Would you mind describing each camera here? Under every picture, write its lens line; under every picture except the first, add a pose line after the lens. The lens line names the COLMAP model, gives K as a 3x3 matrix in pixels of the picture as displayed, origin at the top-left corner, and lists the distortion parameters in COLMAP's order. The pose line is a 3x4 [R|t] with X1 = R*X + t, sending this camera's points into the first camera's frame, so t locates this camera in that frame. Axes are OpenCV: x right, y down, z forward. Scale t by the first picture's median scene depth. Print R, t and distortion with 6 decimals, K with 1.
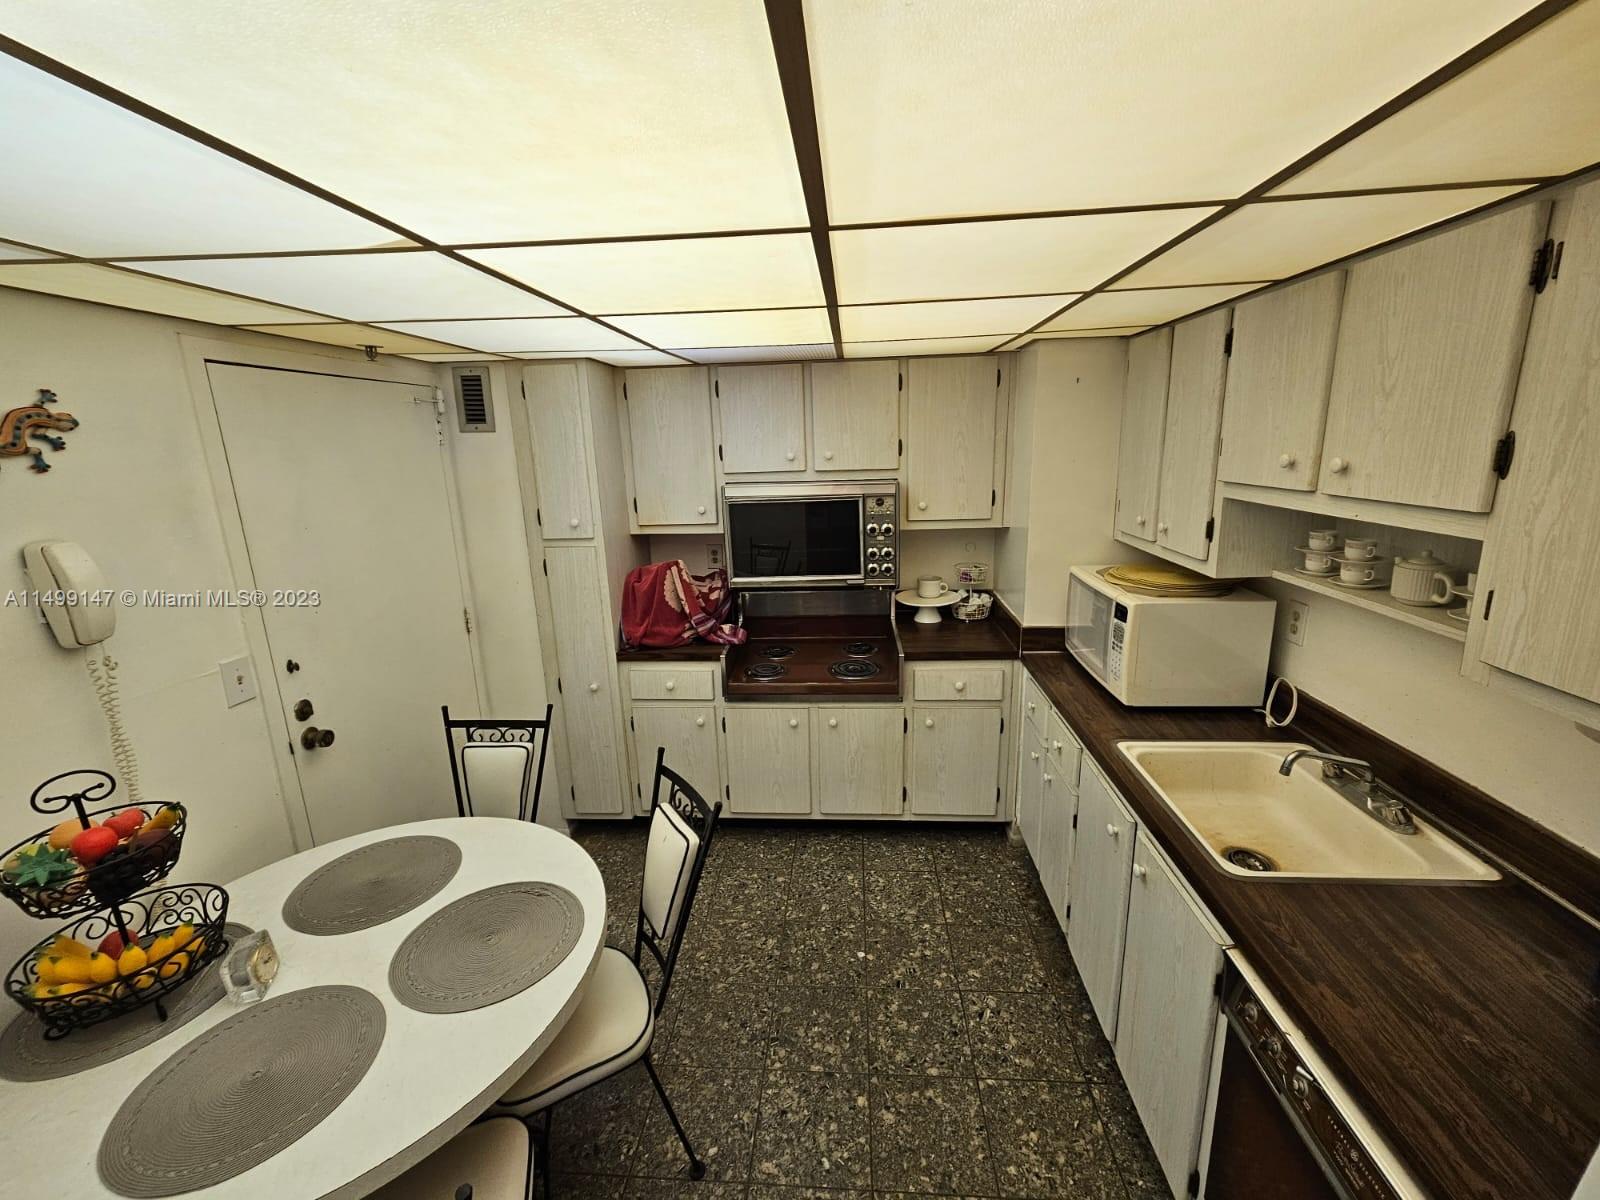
lens RADIAL K [[663.3, 0, 802.9], [0, 663.3, 591.5], [0, 0, 1]] dist [0.003139, -0.000670]
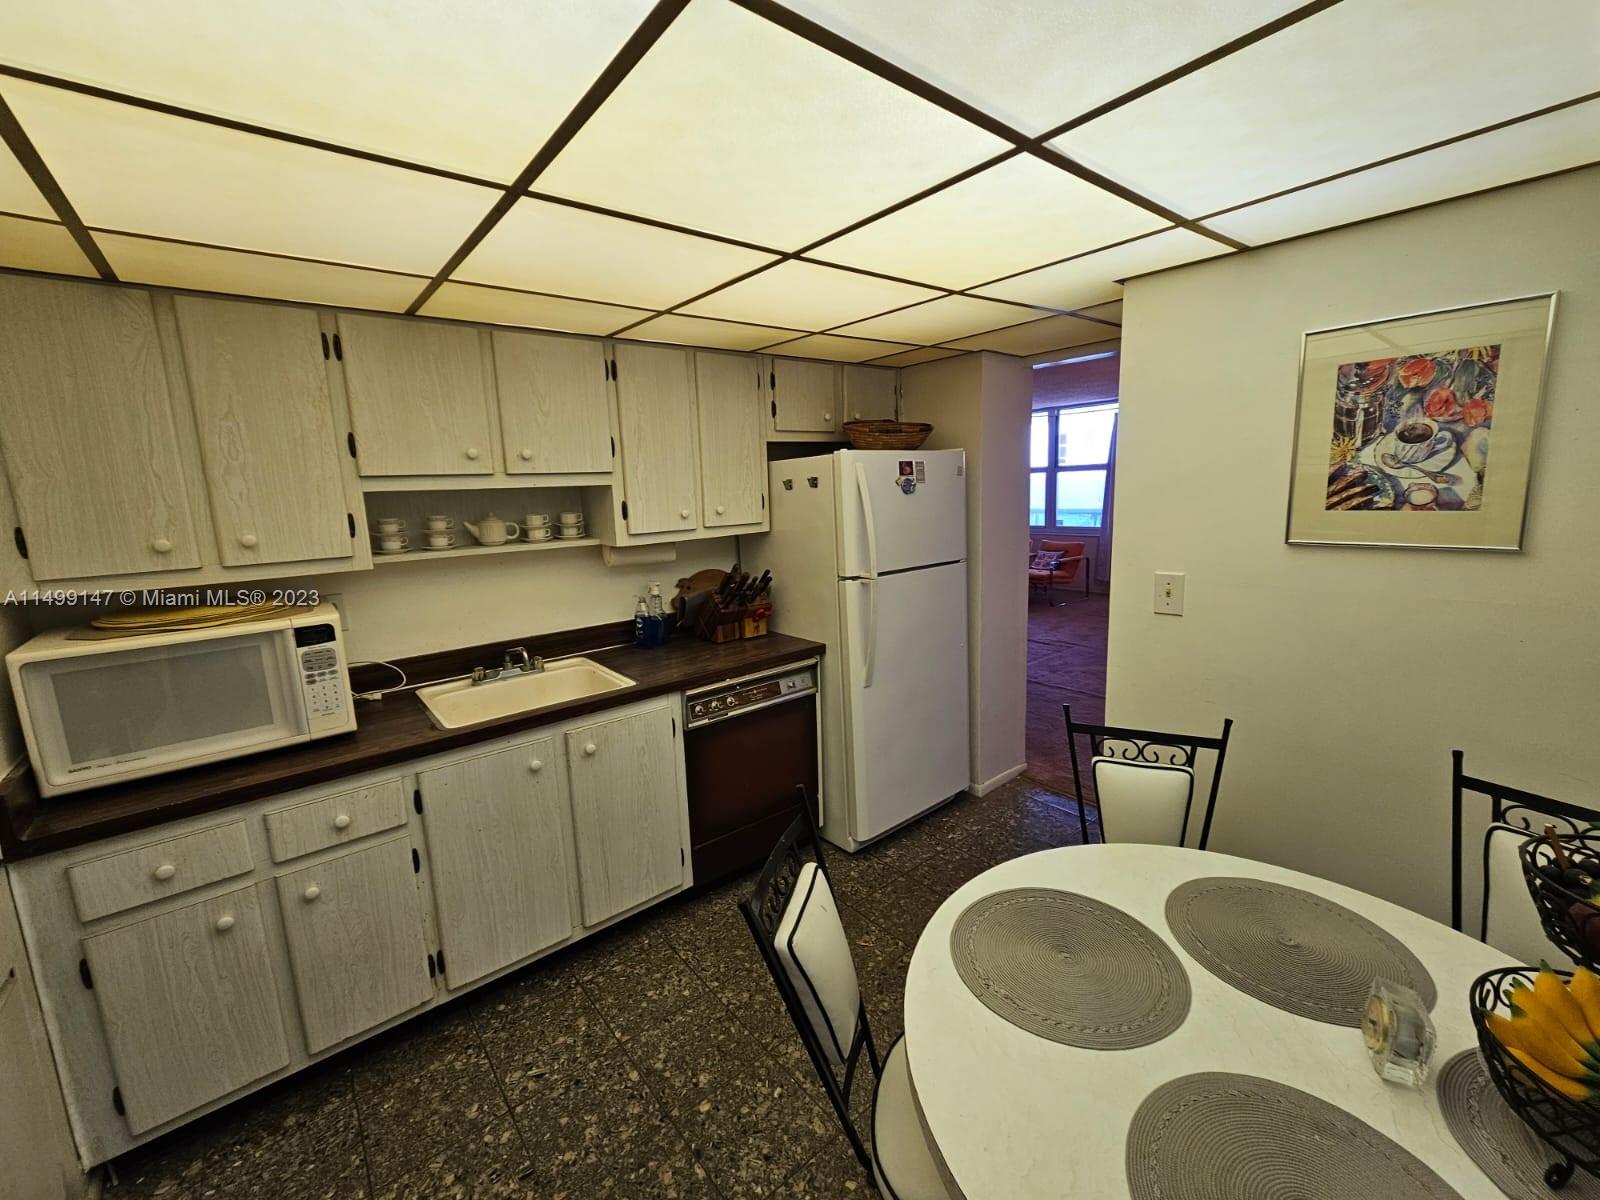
lens RADIAL K [[663.3, 0, 798.4], [0, 663.3, 595.0], [0, 0, 1]] dist [0.003139, -0.000670]
pose [[-0.692007, -0.064747, 0.718981, -0.632847], [0.218856, 0.930279, 0.294421, -0.149321], [-0.687915, 0.361095, -0.629589, 1.248054]]
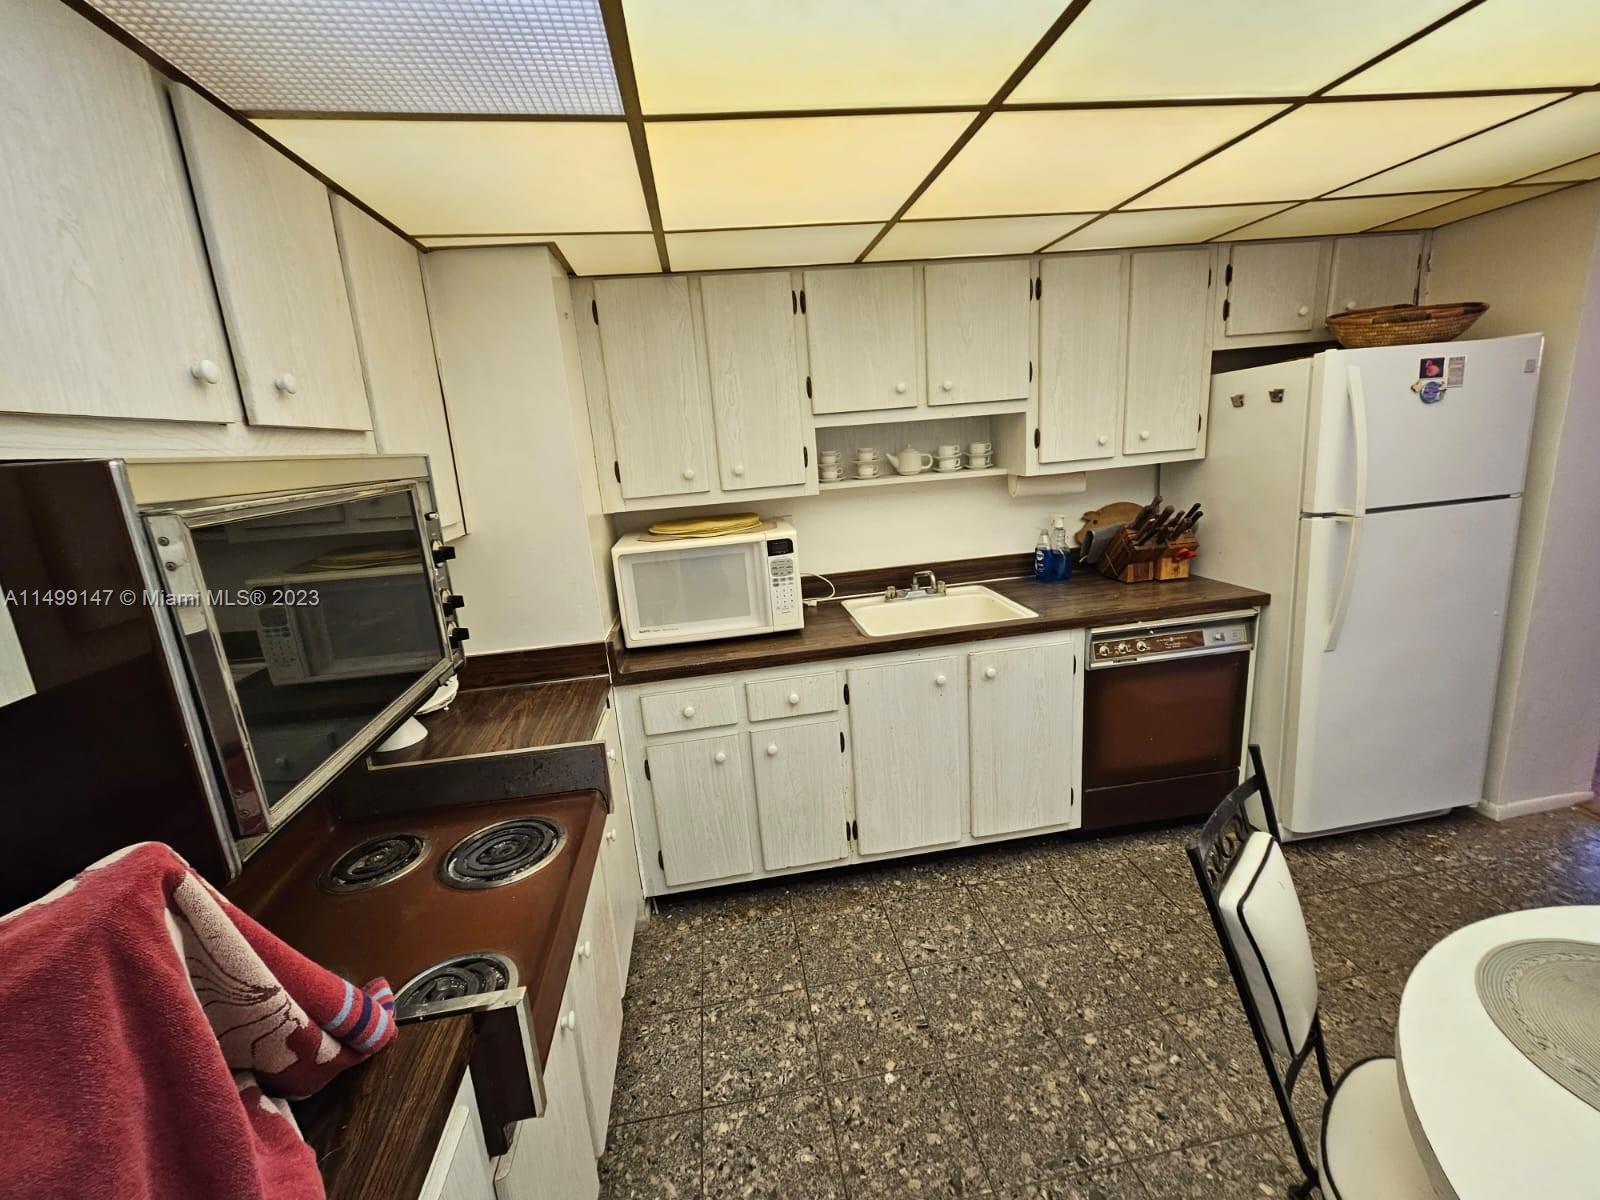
lens RADIAL K [[663.3, 0, 795.0], [0, 663.3, 594.4], [0, 0, 1]] dist [0.003139, -0.000670]
pose [[-0.211357, -0.173806, 0.961831, -0.618056], [0.303974, 0.923574, 0.233689, -0.155880], [-0.928939, 0.341764, -0.142371, 1.315665]]
